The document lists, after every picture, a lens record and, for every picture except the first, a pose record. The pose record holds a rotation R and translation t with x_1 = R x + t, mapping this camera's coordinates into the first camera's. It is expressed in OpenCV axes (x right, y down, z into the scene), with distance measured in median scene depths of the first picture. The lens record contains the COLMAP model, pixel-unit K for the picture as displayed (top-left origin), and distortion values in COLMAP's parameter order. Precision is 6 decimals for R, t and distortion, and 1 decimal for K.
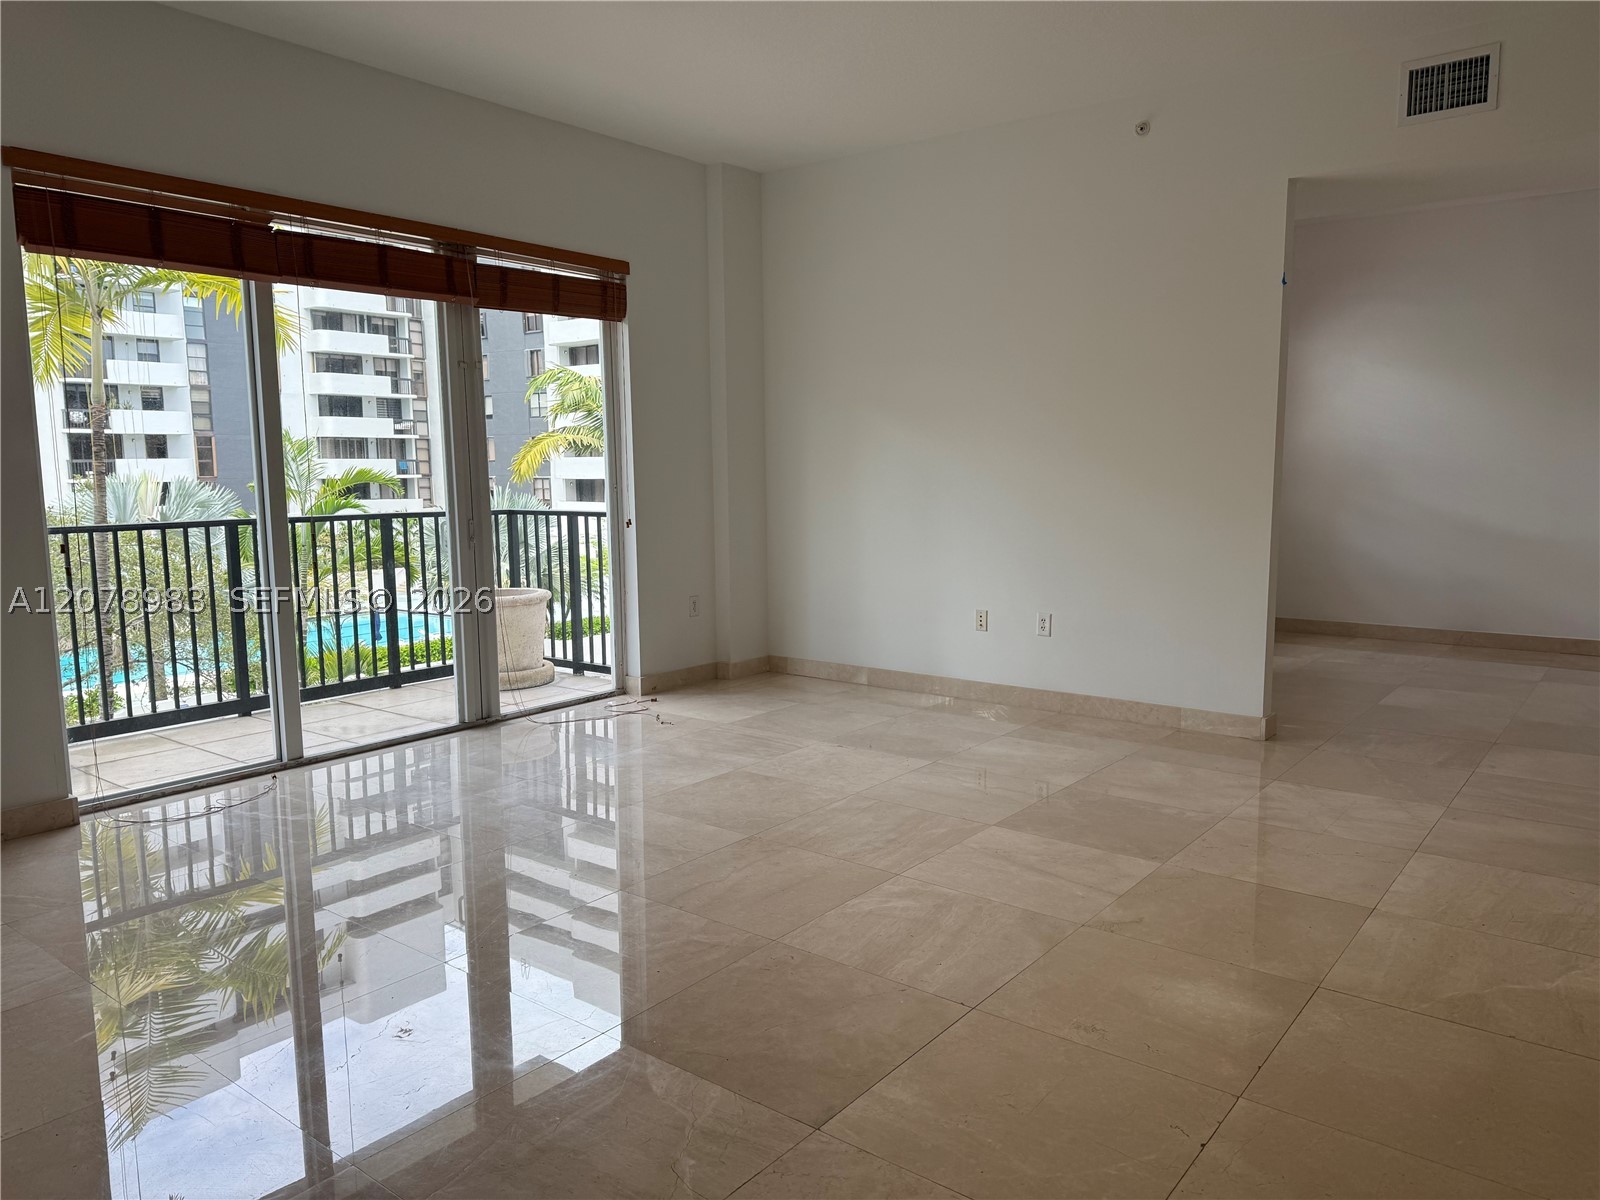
lens RADIAL K [[1122.5, 0, 801.3], [0, 1122.5, 600.5], [0, 0, 1]] dist [0.035386, -0.043185]
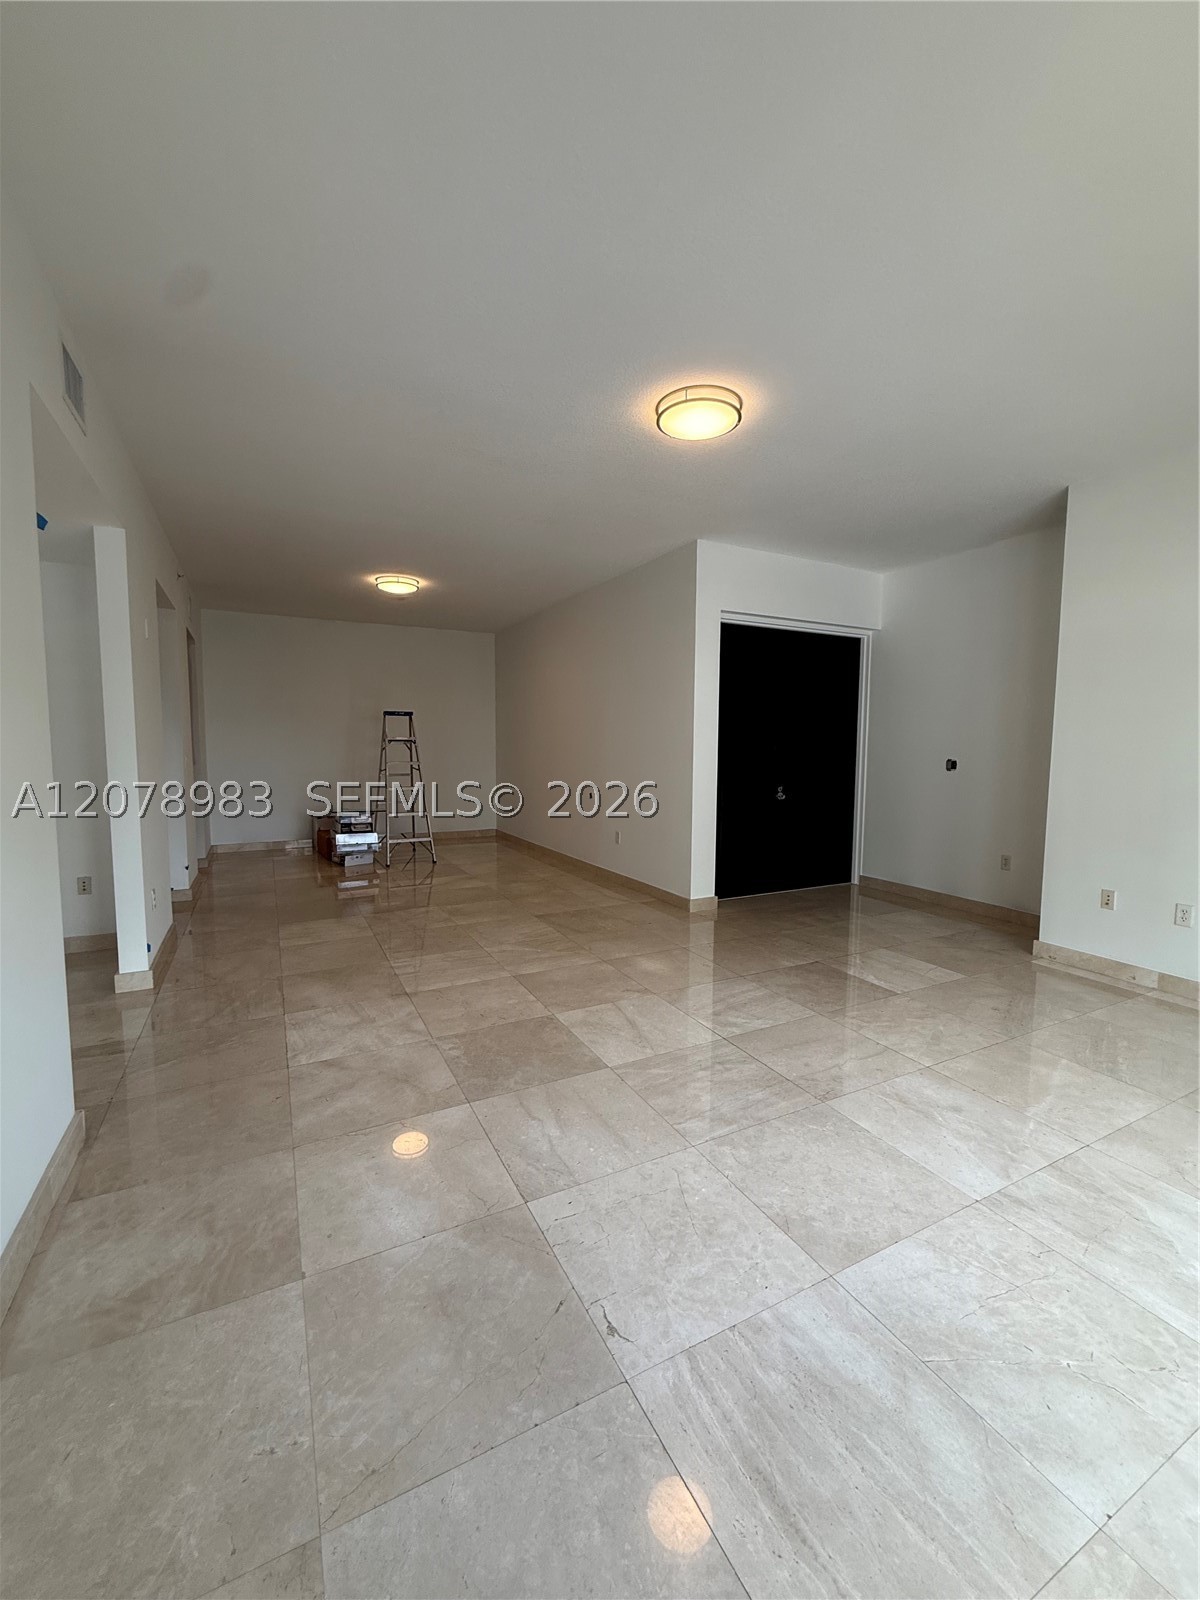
lens RADIAL K [[646.8, 0, 600.8], [0, 646.8, 803.4], [0, 0, 1]] dist [0.000173, -0.000404]
pose [[-0.910340, -0.032388, 0.412591, -0.092299], [0.051773, 0.980189, 0.191176, -0.198804], [-0.410610, 0.195396, -0.890629, 1.502959]]
